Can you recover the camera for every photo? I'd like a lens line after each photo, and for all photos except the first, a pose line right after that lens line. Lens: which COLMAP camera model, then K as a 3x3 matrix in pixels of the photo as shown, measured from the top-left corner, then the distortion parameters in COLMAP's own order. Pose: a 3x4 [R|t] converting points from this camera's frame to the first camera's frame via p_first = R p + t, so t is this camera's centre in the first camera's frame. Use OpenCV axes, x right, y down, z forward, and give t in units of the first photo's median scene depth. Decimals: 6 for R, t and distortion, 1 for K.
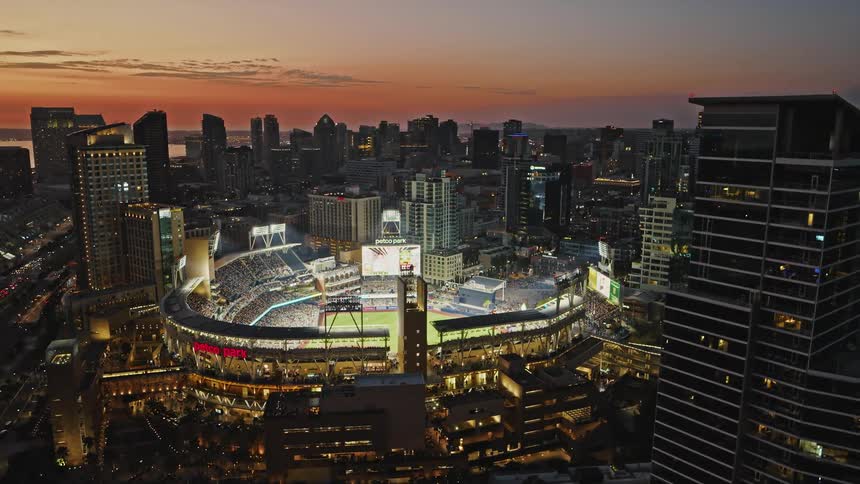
lens RADIAL K [[630.7, 0, 430.0], [0, 630.7, 242.0], [0, 0, 1]] dist [-0.044367, 0.003792]
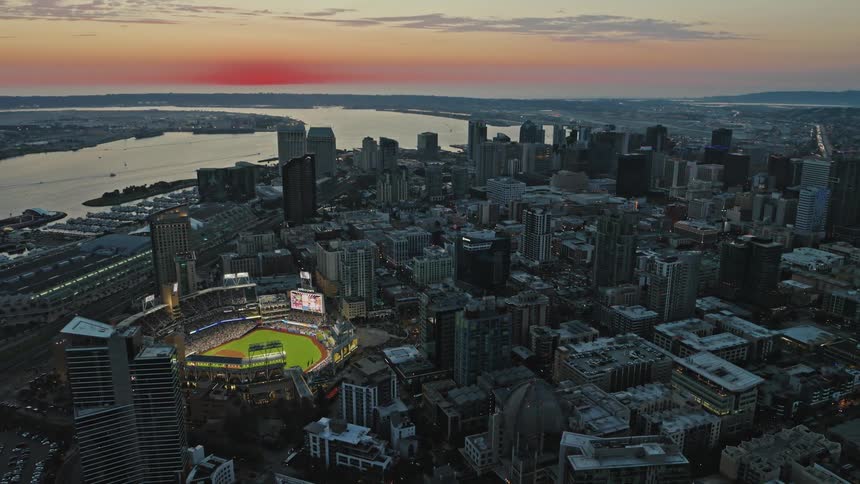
lens RADIAL K [[630.7, 0, 430.0], [0, 630.7, 242.0], [0, 0, 1]] dist [-0.044367, 0.003792]
pose [[0.874801, 0.117629, -0.469986, 1.029162], [-0.088128, 0.992529, 0.084378, -0.308814], [0.476400, -0.032395, 0.878632, -0.272048]]
